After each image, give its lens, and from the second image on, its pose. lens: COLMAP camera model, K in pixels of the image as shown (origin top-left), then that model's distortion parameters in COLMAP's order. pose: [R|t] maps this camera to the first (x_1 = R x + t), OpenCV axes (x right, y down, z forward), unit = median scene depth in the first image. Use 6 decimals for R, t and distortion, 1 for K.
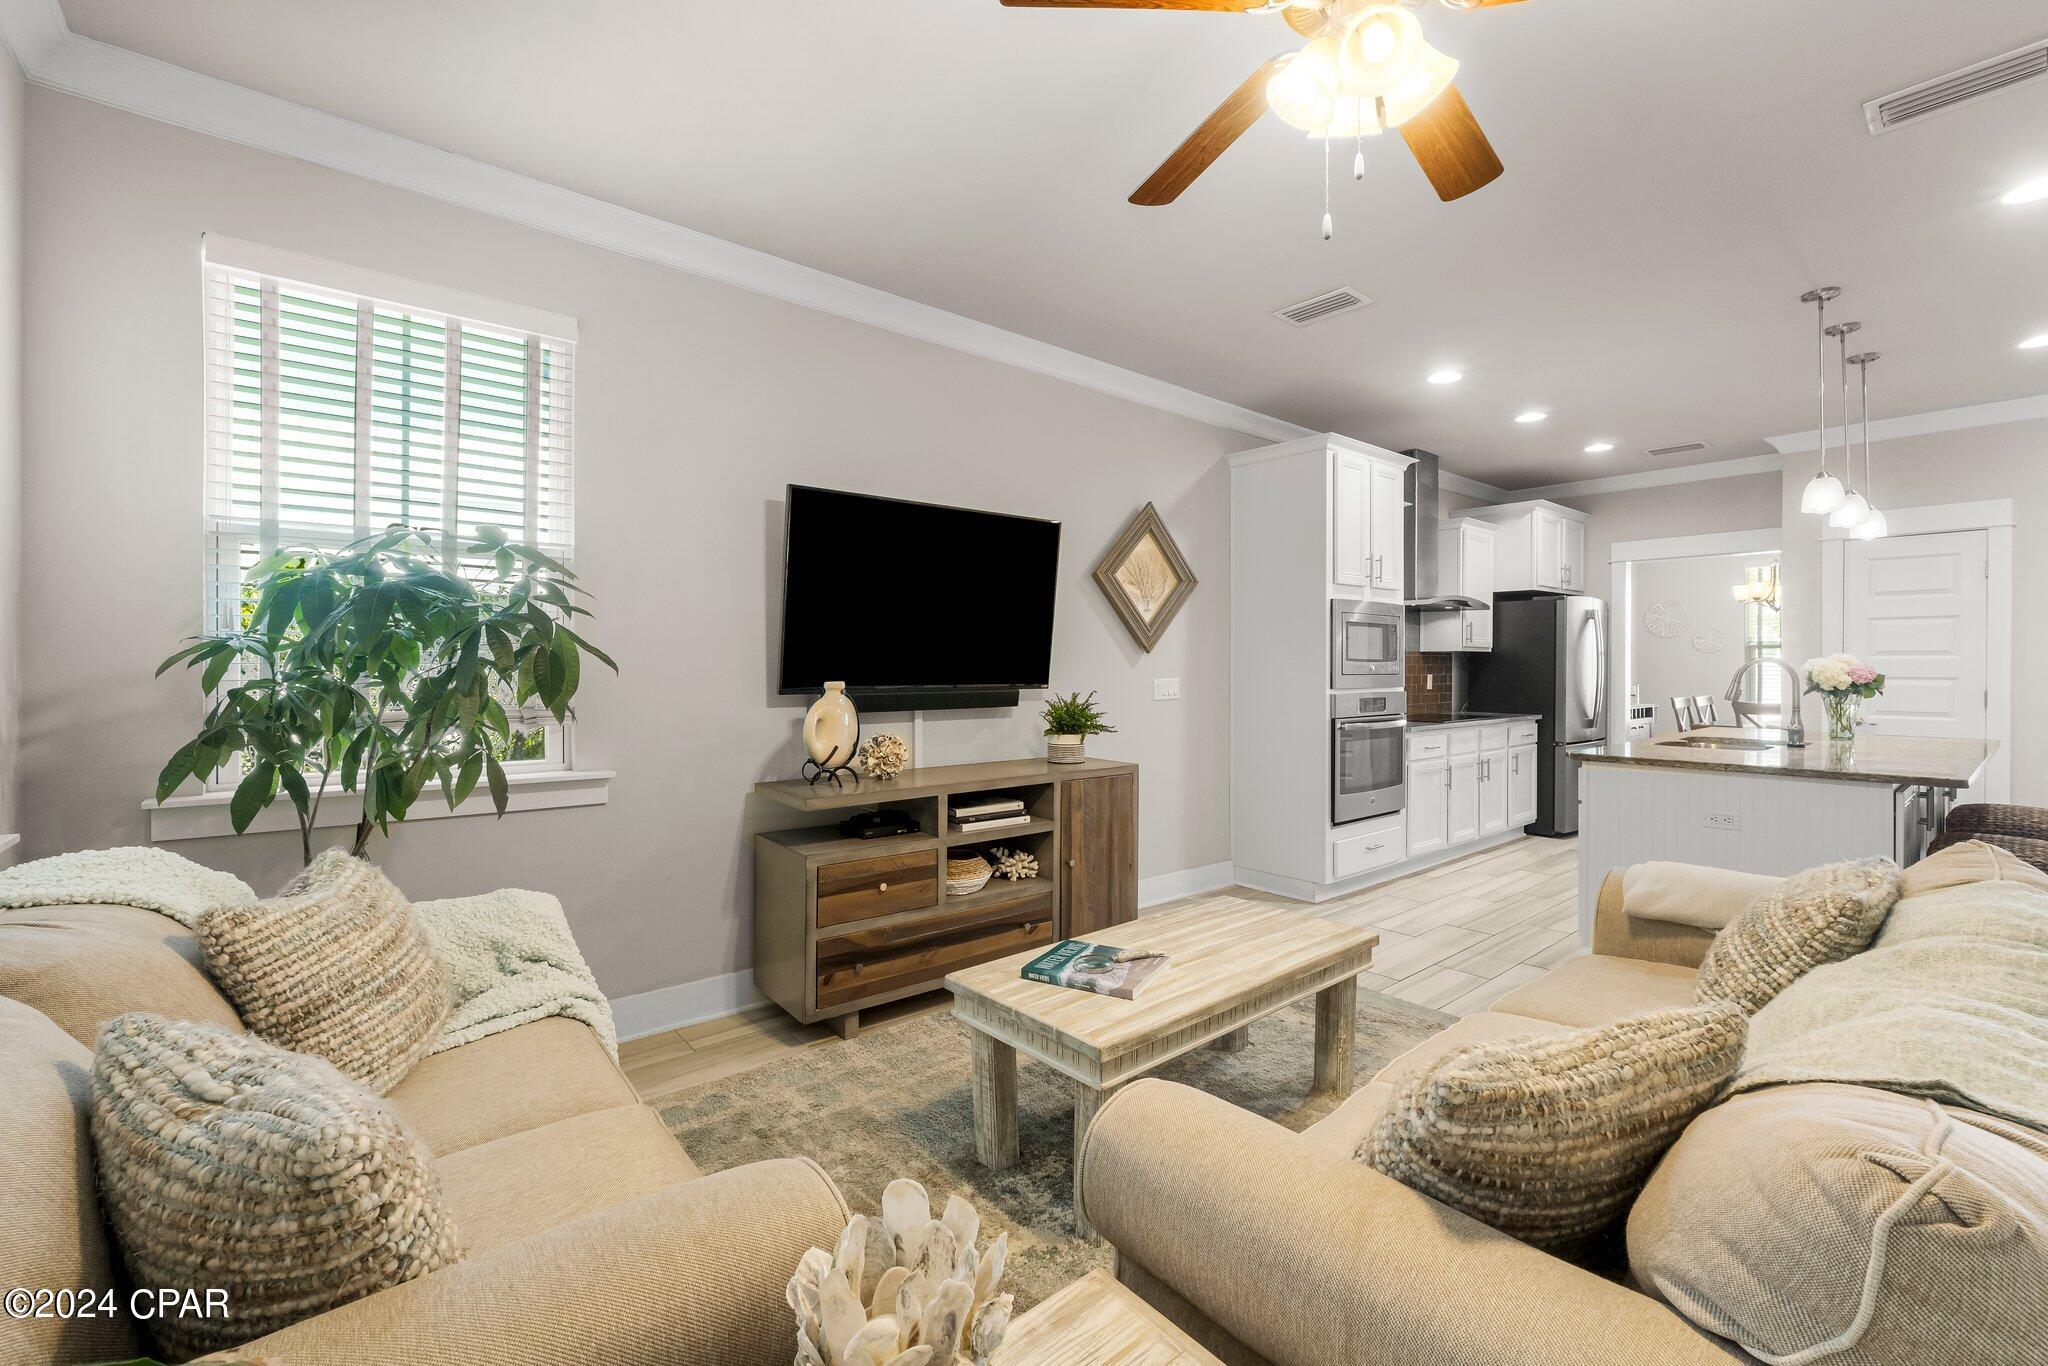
lens RADIAL K [[863.2, 0, 1030.1], [0, 863.2, 668.4], [0, 0, 1]] dist [-0.008347, 0.000101]
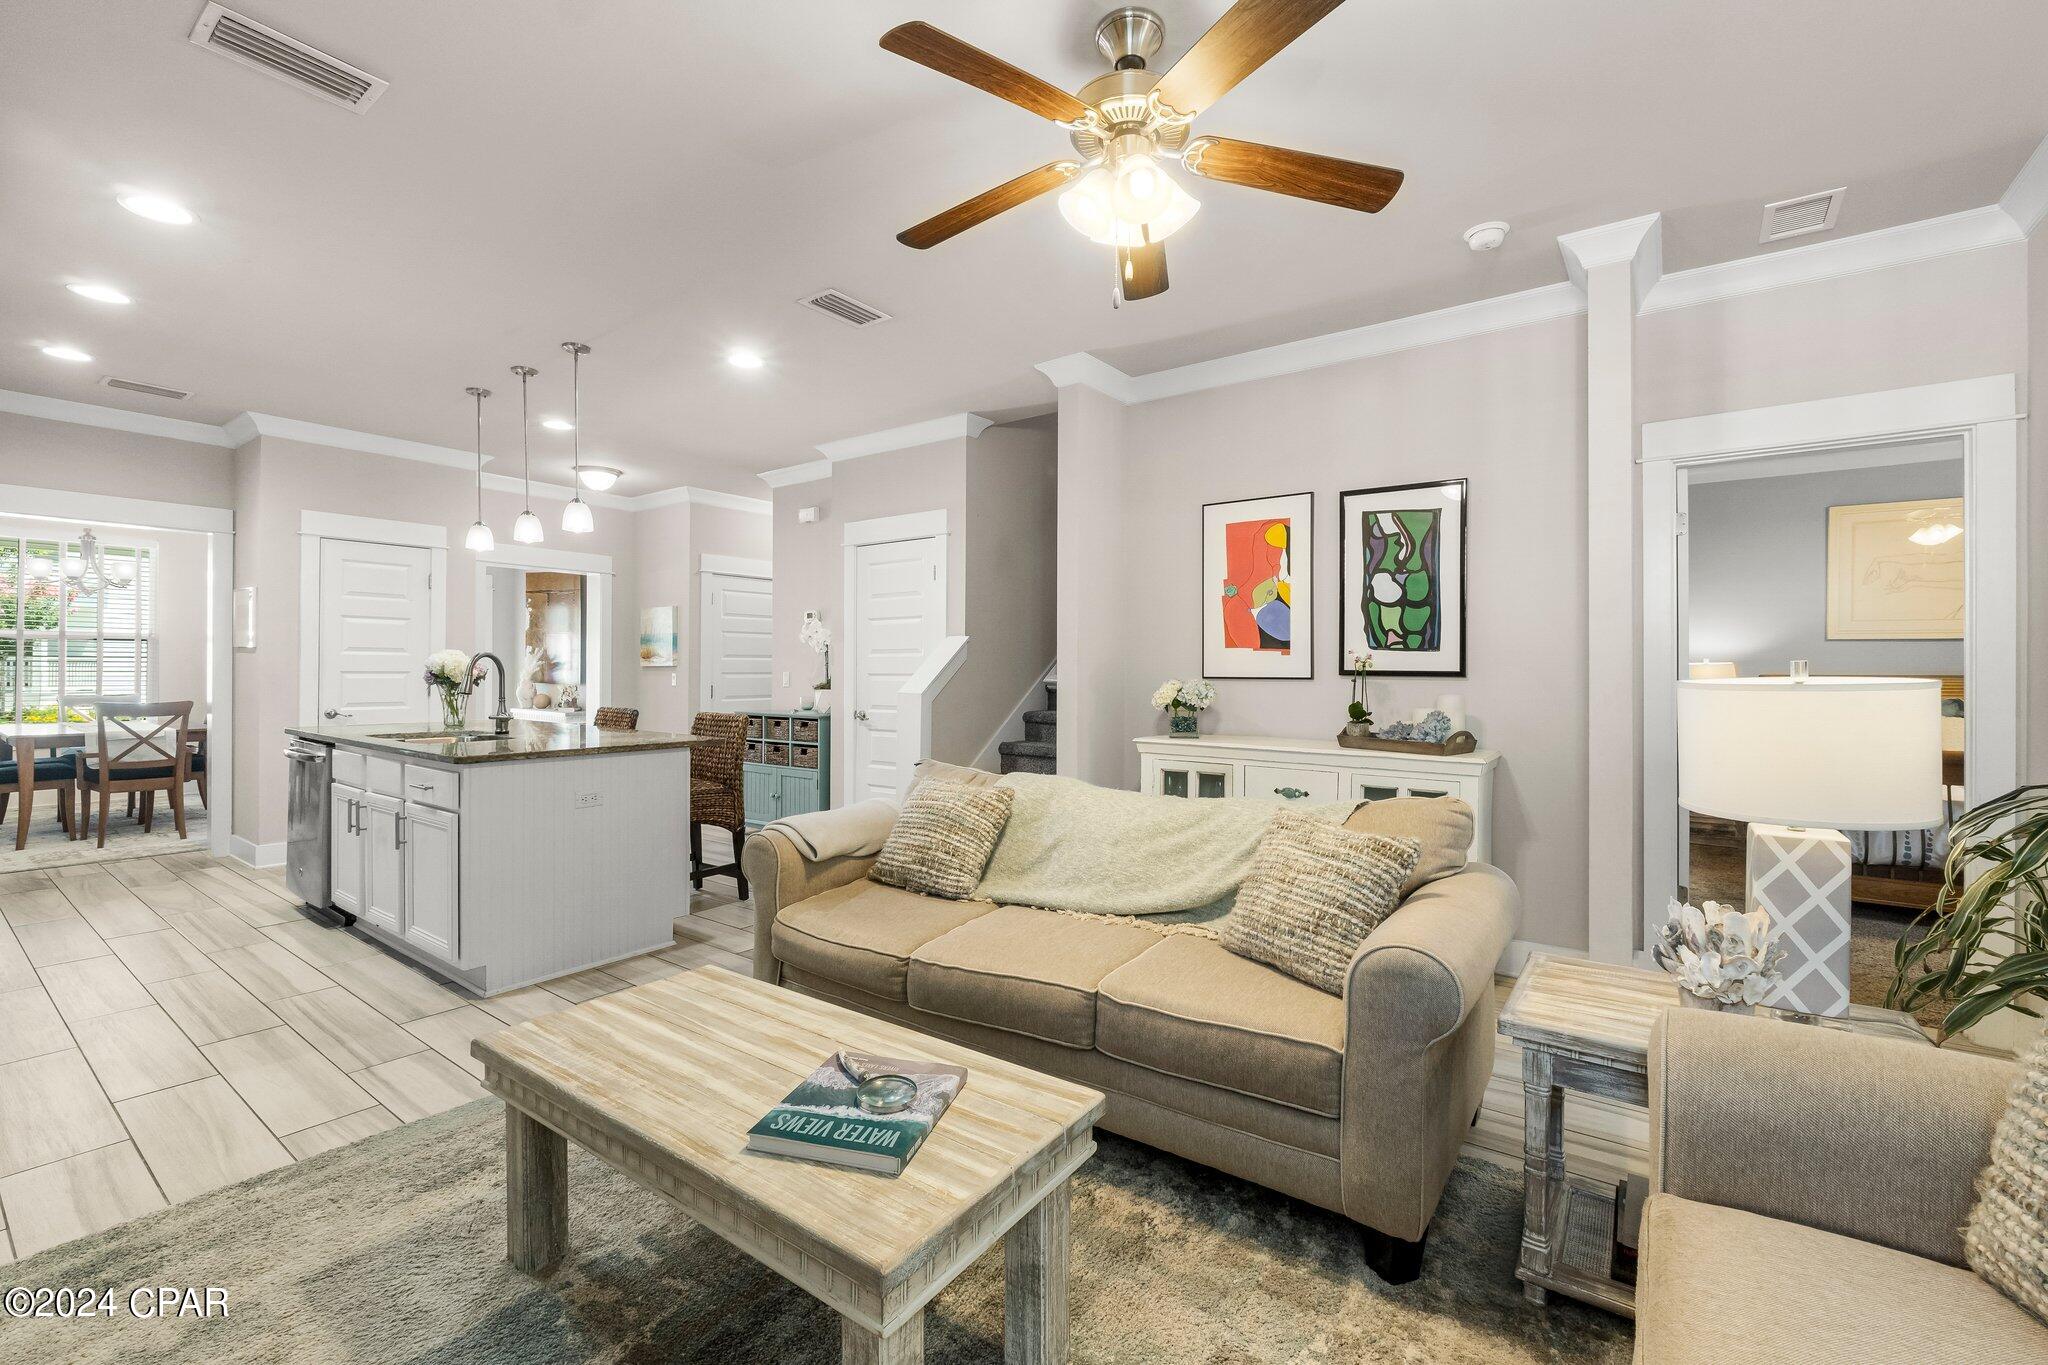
lens RADIAL K [[863.2, 0, 1030.1], [0, 863.2, 667.9], [0, 0, 1]] dist [-0.008347, 0.000101]
pose [[-0.240116, -0.000542, 0.970744, -0.339383], [-0.003256, 0.999995, -0.000247, 0.004513], [-0.970739, -0.003220, -0.240116, 0.588006]]
